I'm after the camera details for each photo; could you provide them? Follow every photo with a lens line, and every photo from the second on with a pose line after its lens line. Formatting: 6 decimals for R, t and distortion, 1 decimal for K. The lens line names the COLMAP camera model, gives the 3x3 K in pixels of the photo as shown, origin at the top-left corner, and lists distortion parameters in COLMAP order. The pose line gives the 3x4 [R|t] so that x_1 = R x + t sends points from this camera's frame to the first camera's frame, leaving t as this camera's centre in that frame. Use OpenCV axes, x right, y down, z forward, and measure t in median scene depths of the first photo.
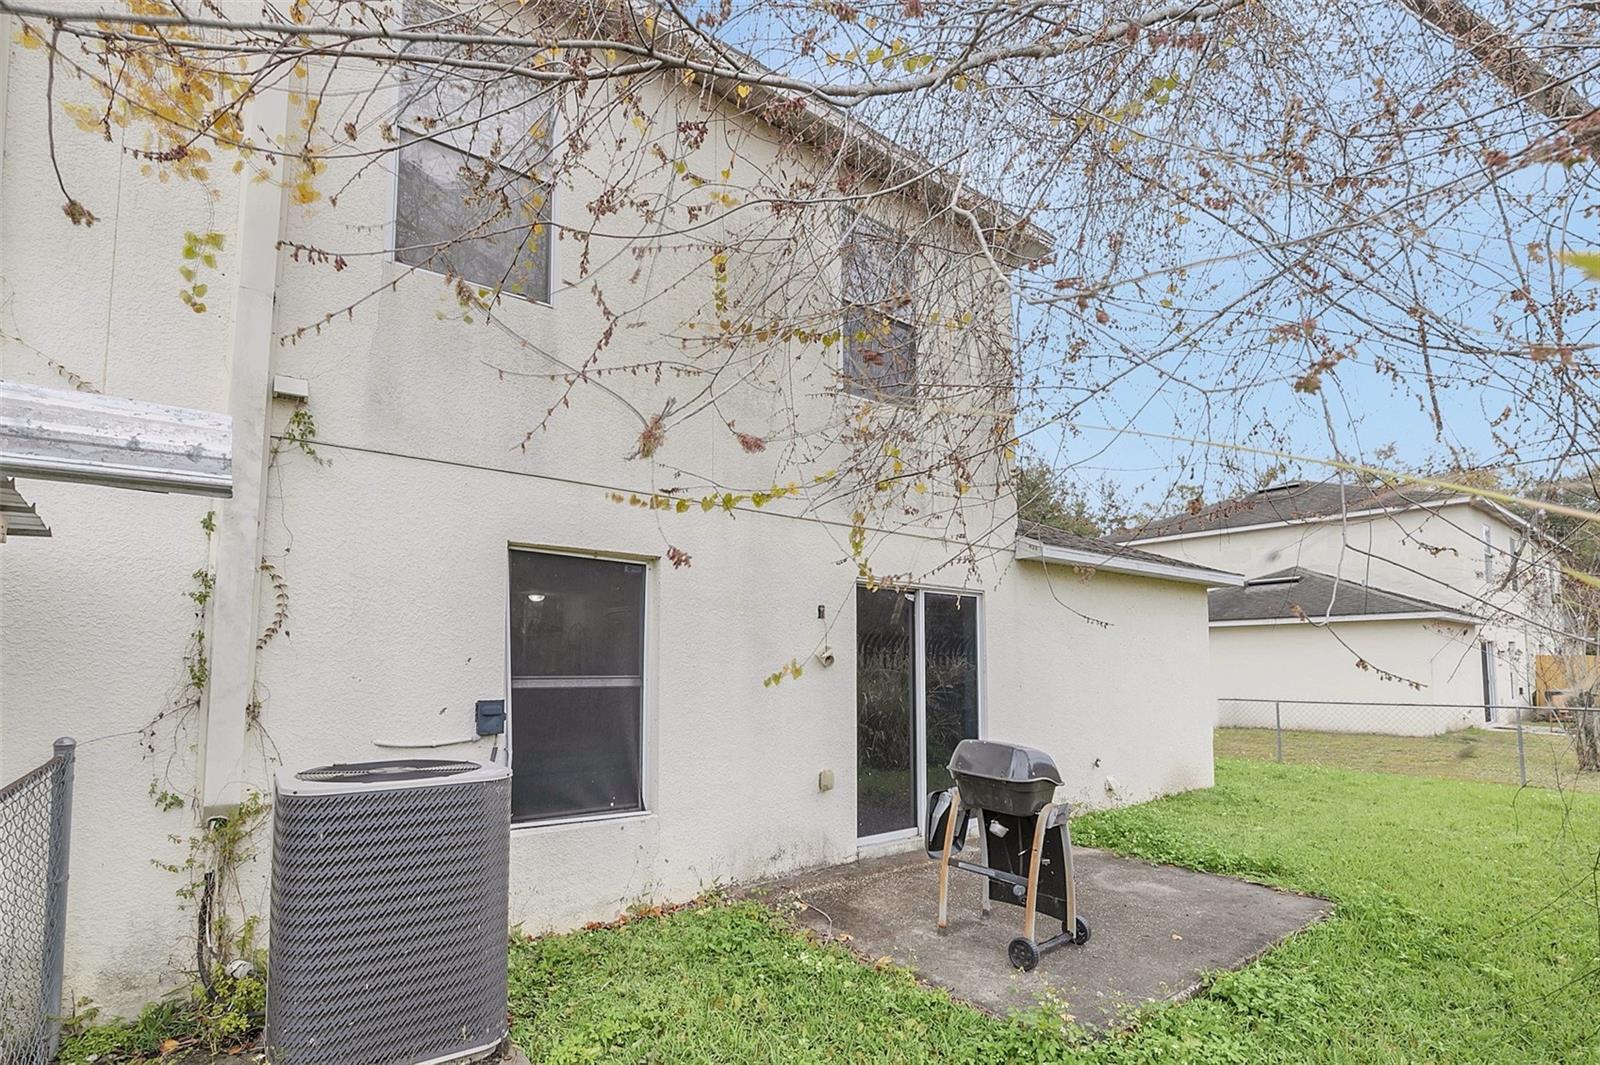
lens RADIAL K [[771.4, 0, 801.5], [0, 771.4, 643.6], [0, 0, 1]] dist [0.001094, 0.000180]
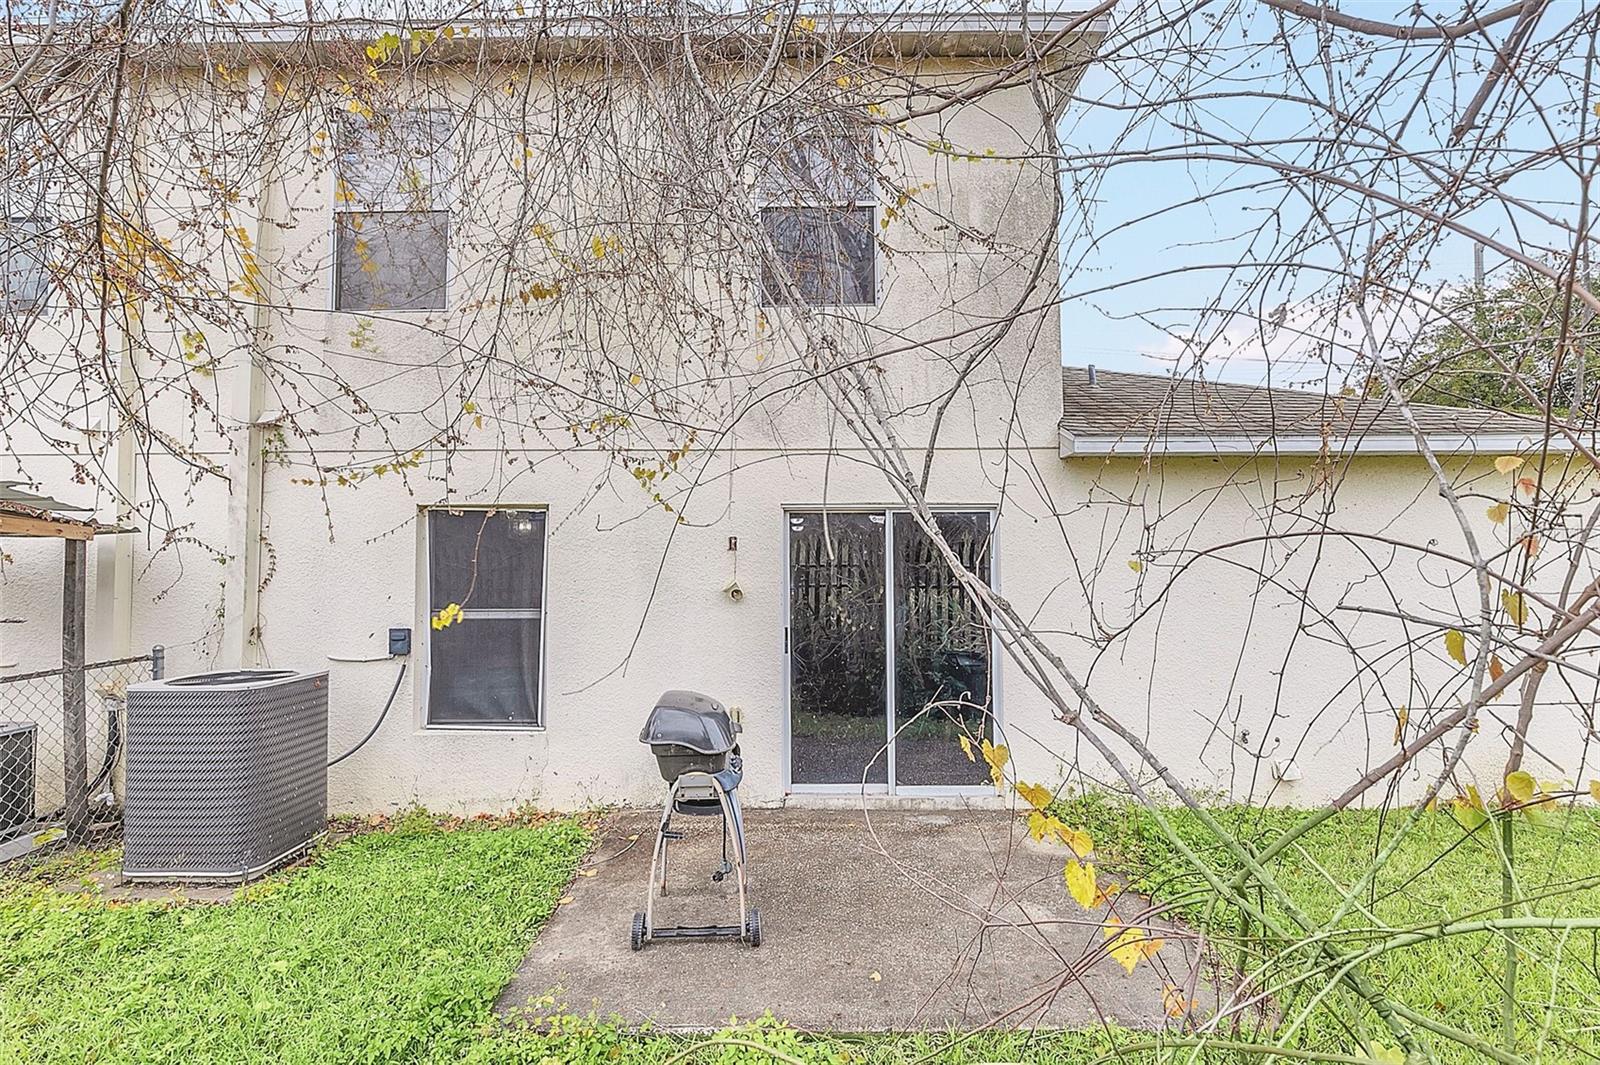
lens RADIAL K [[782.3, 0, 802.9], [0, 782.3, 575.9], [0, 0, 1]] dist [0.002317, 0.000510]
pose [[0.777455, -0.007676, -0.628891, 0.828110], [0.024936, 0.999515, 0.018627, -0.020035], [0.628444, -0.030164, 0.777270, 0.344137]]
